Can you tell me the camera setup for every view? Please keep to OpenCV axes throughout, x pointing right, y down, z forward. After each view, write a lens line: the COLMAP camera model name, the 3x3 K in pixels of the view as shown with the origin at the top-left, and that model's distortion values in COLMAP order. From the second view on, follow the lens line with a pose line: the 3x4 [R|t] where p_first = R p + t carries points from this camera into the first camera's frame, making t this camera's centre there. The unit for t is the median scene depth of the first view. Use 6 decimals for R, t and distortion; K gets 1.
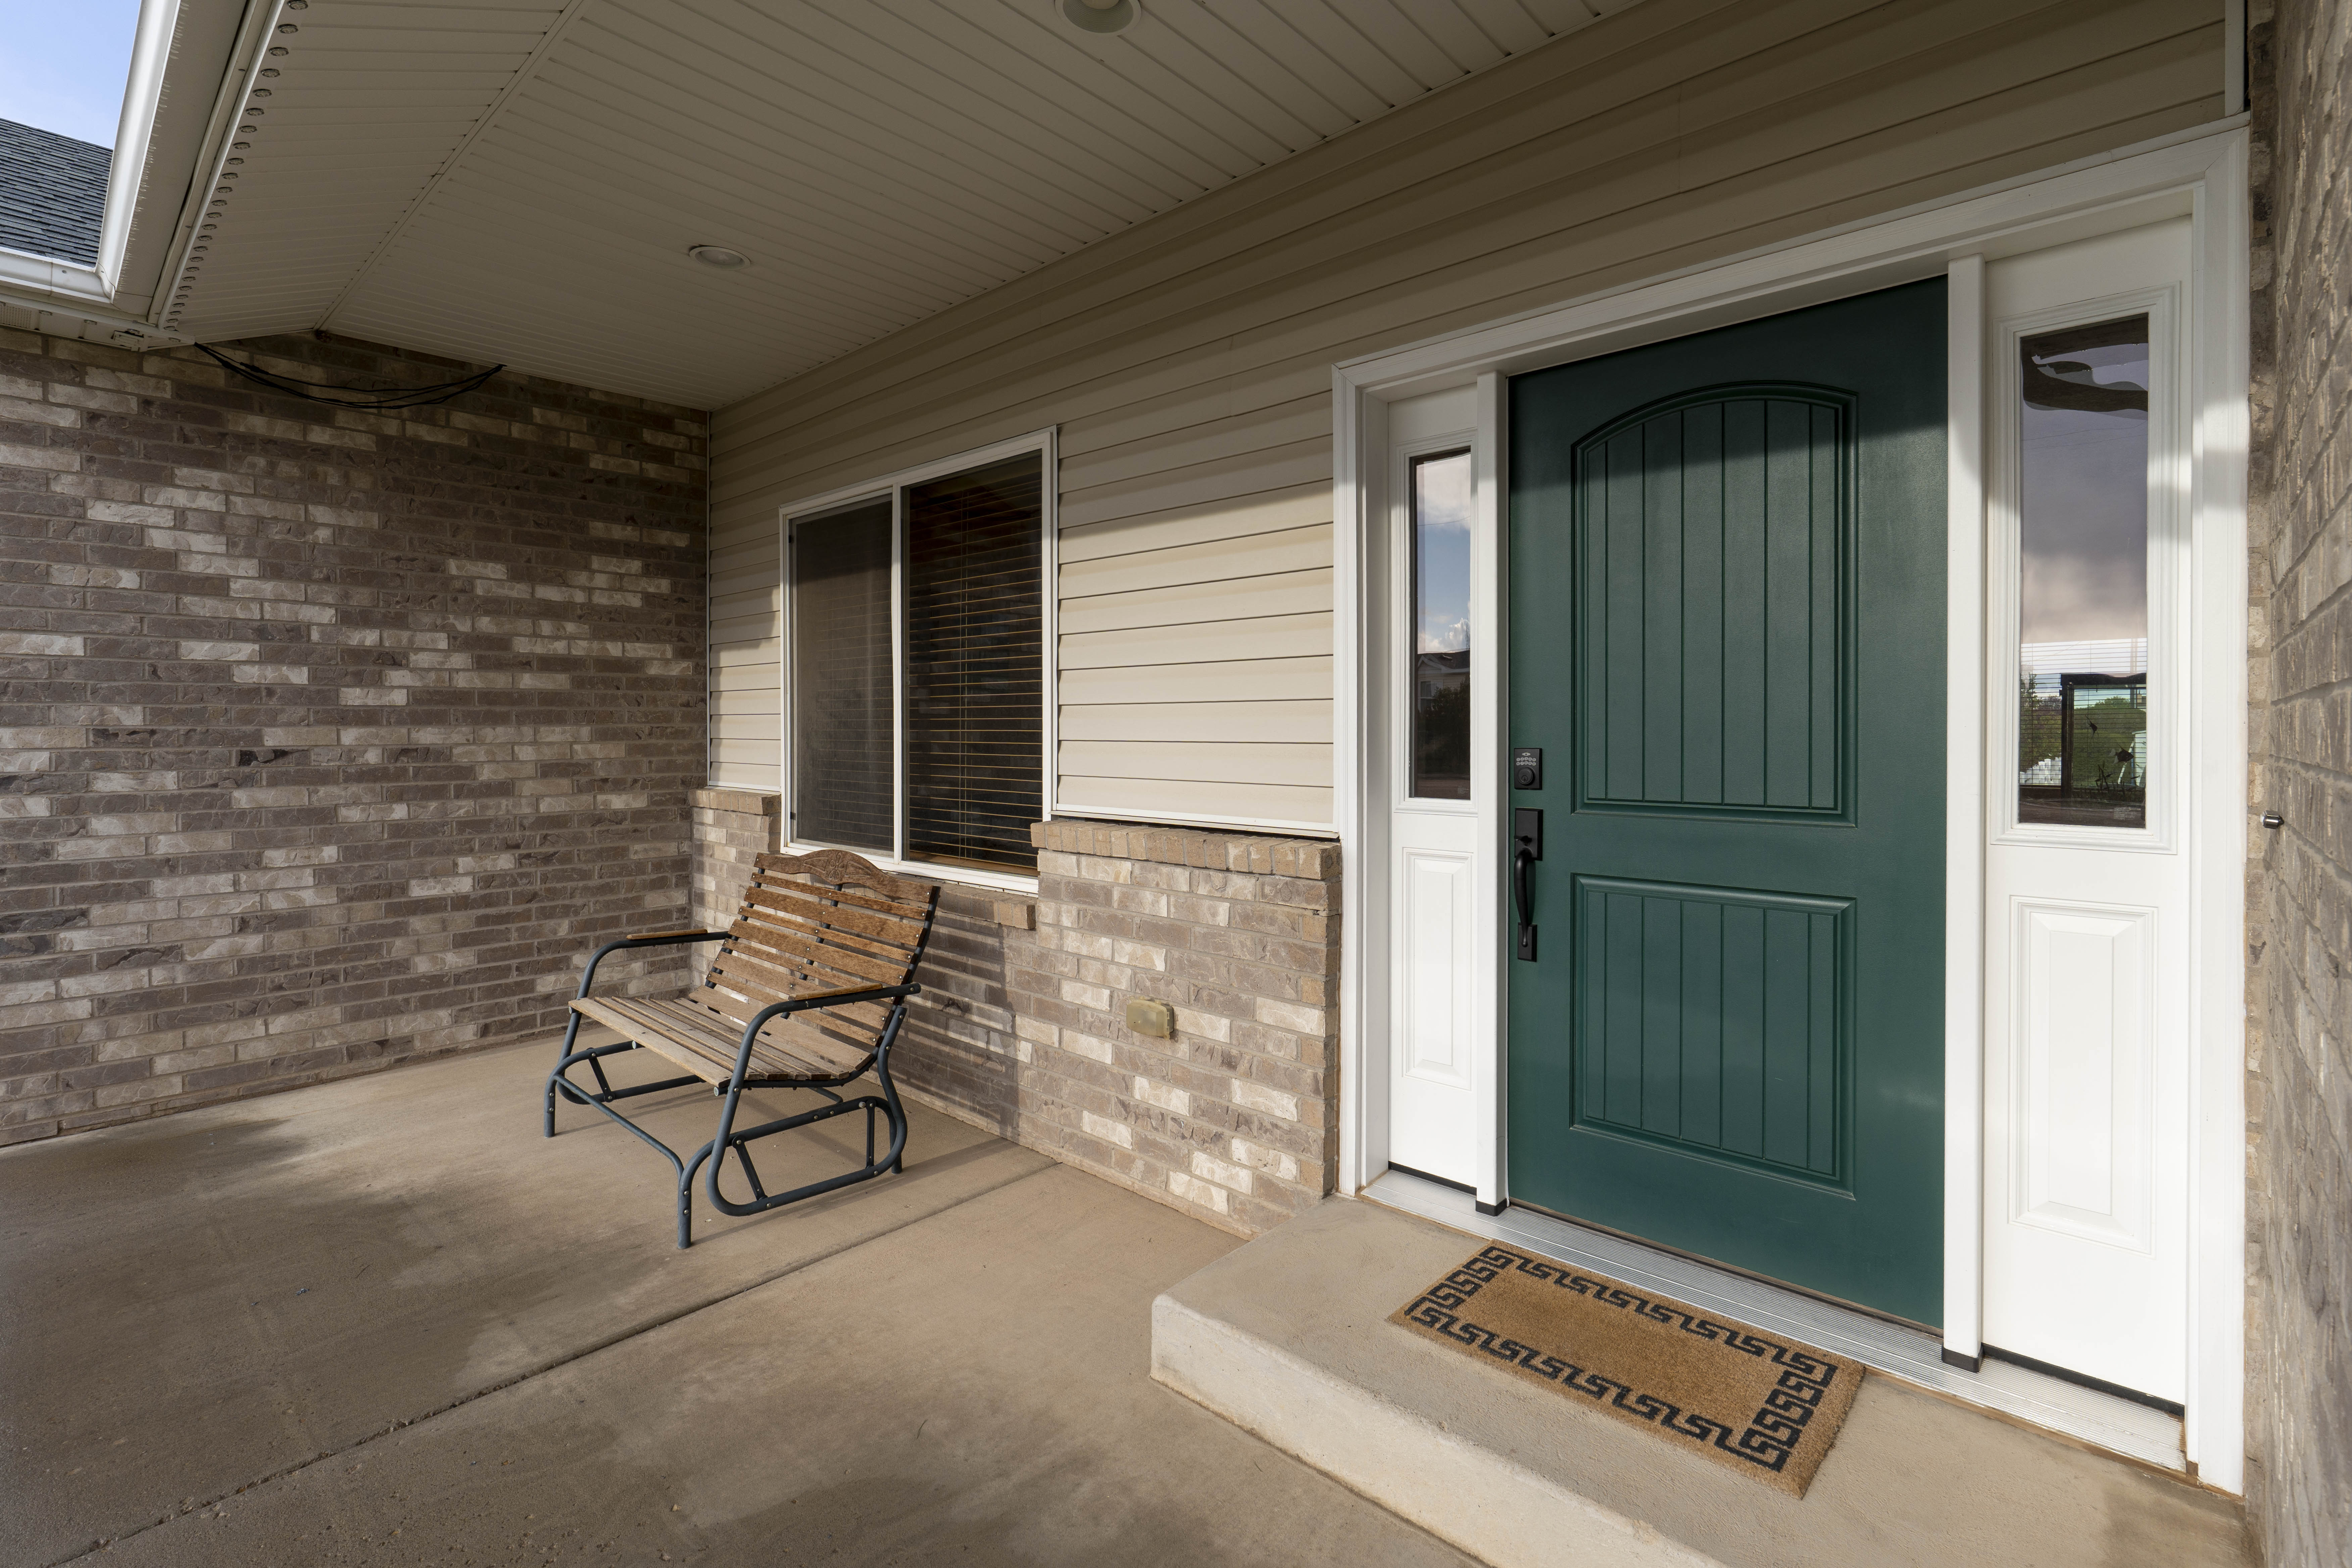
lens RADIAL K [[1115.3, 0, 1171.7], [0, 1115.3, 738.3], [0, 0, 1]] dist [0.000006, -0.000083]
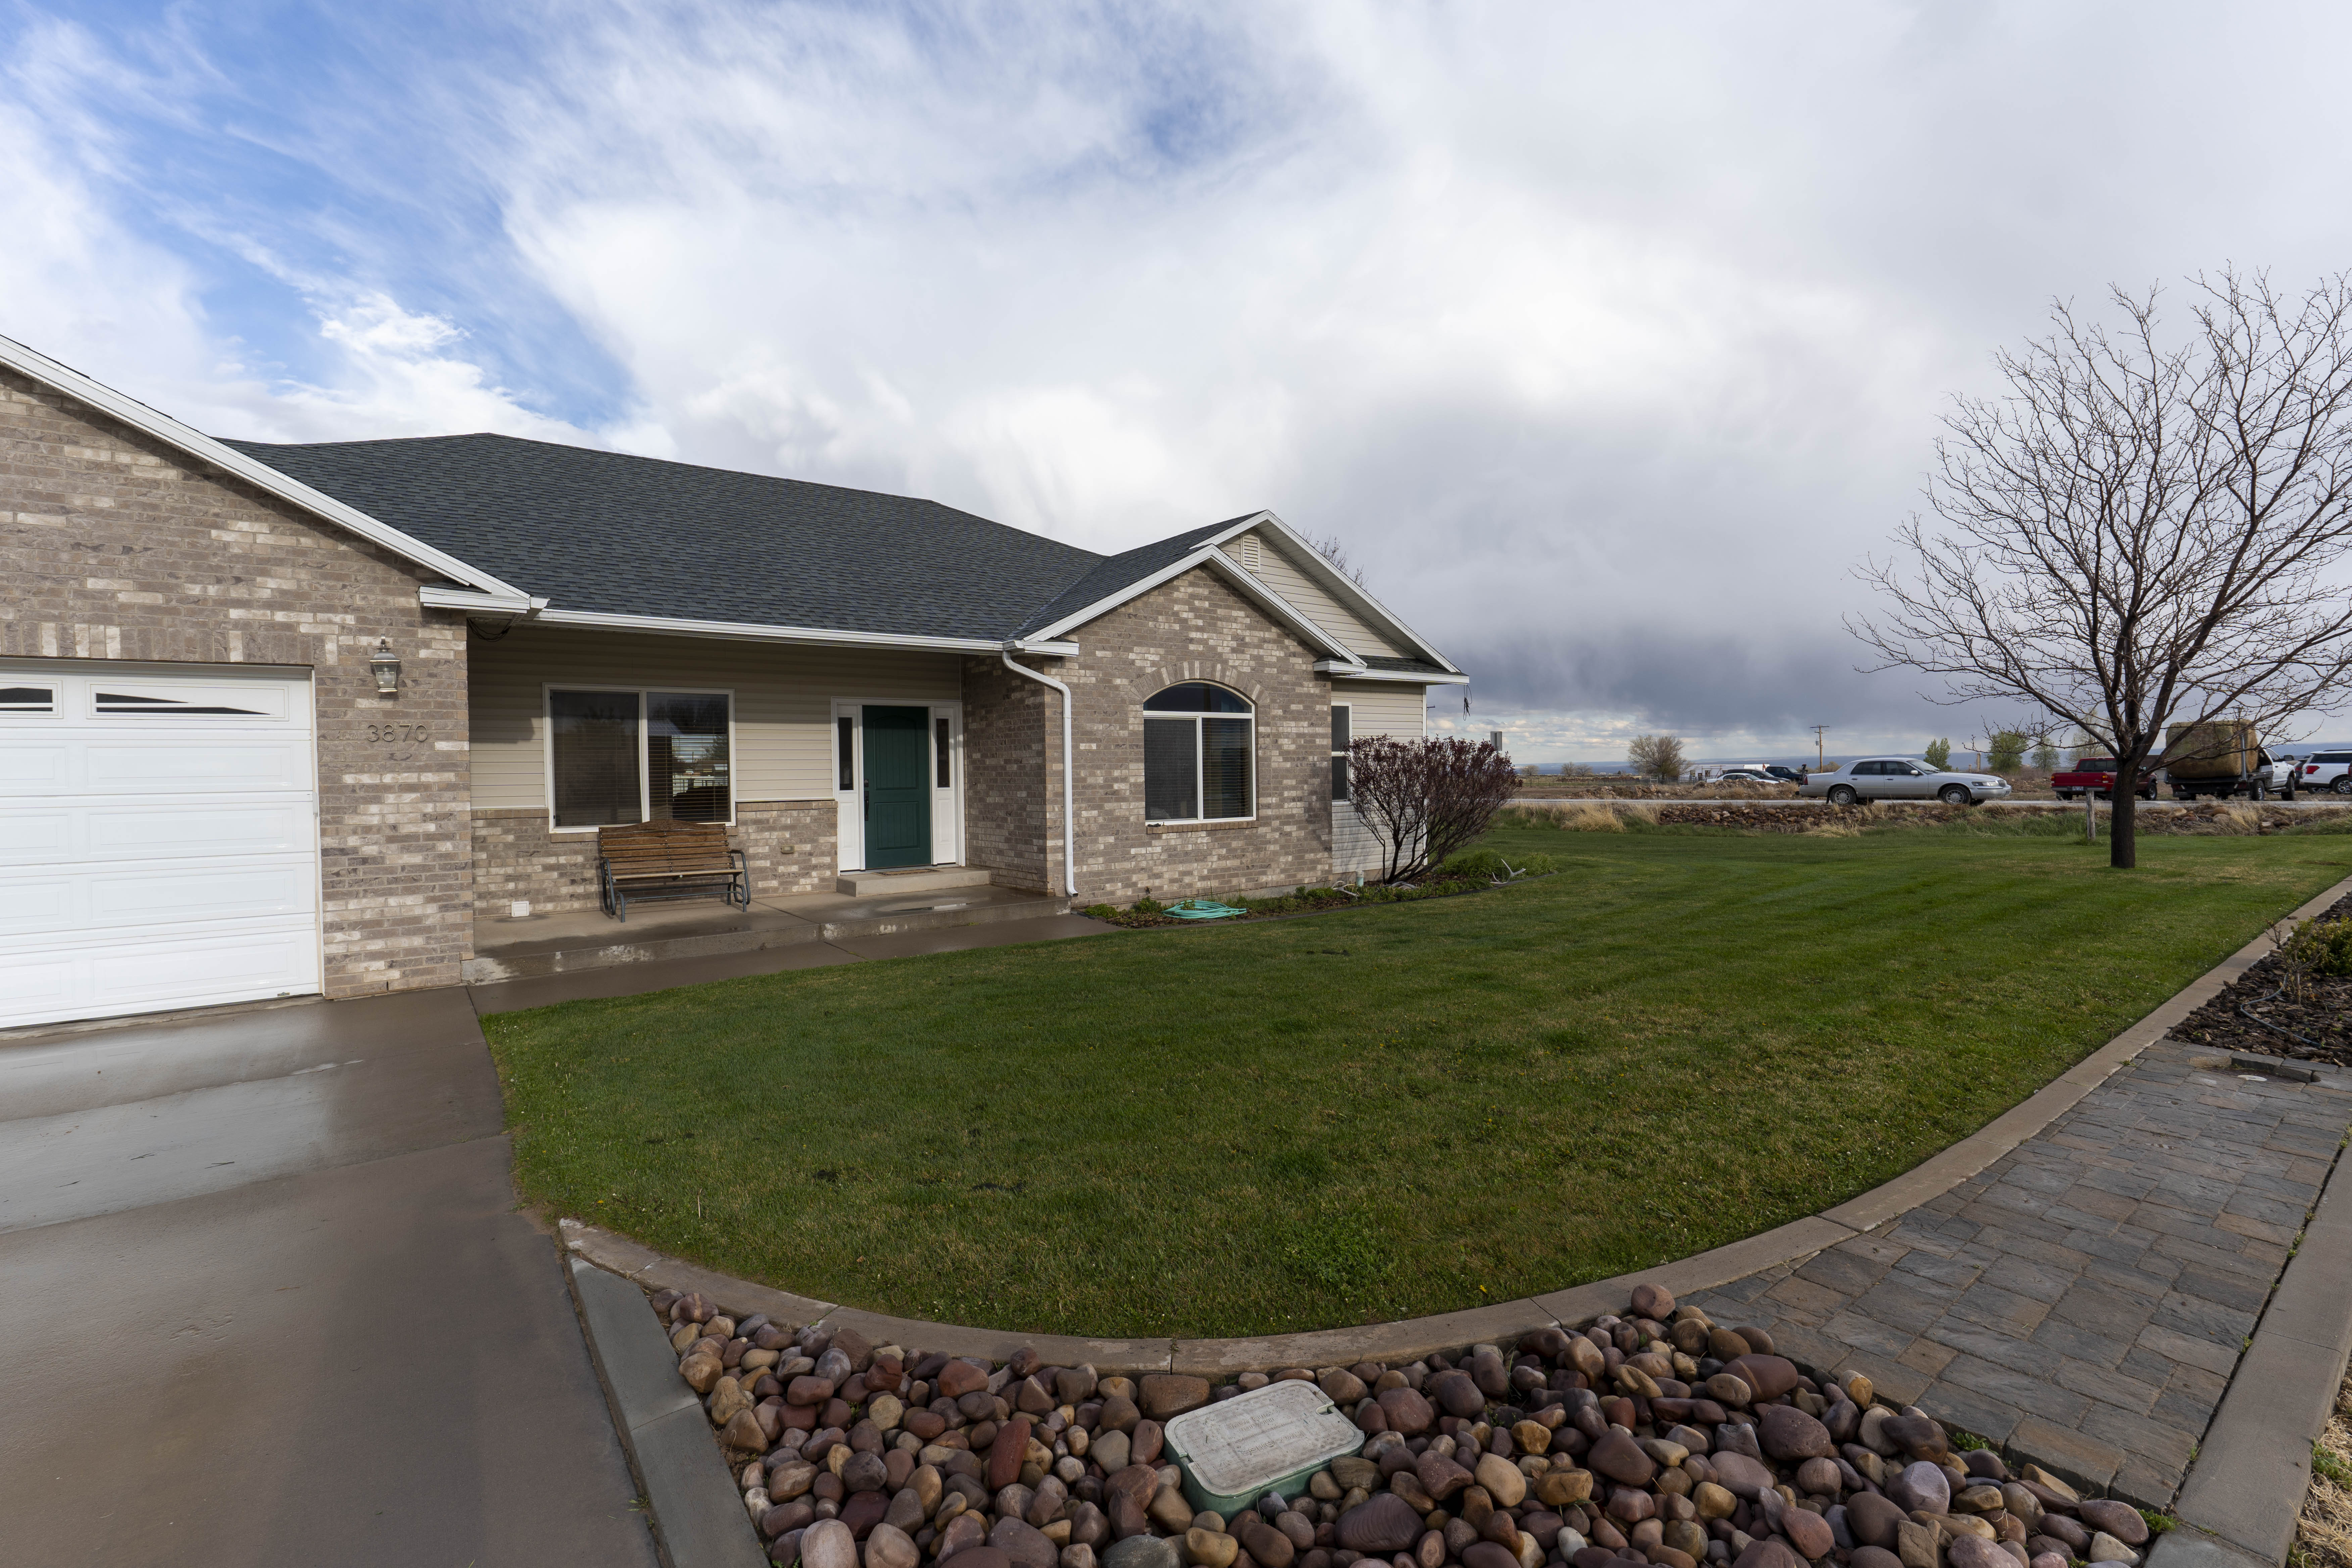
lens RADIAL K [[1068.8, 0, 1169.2], [0, 1068.8, 778.8], [0, 0, 1]] dist [-0.001609, -0.000398]
pose [[0.144181, -0.012058, 0.989478, -3.582918], [0.019720, 0.999762, 0.009310, -0.008676], [-0.989355, 0.018170, 0.144385, -0.899175]]
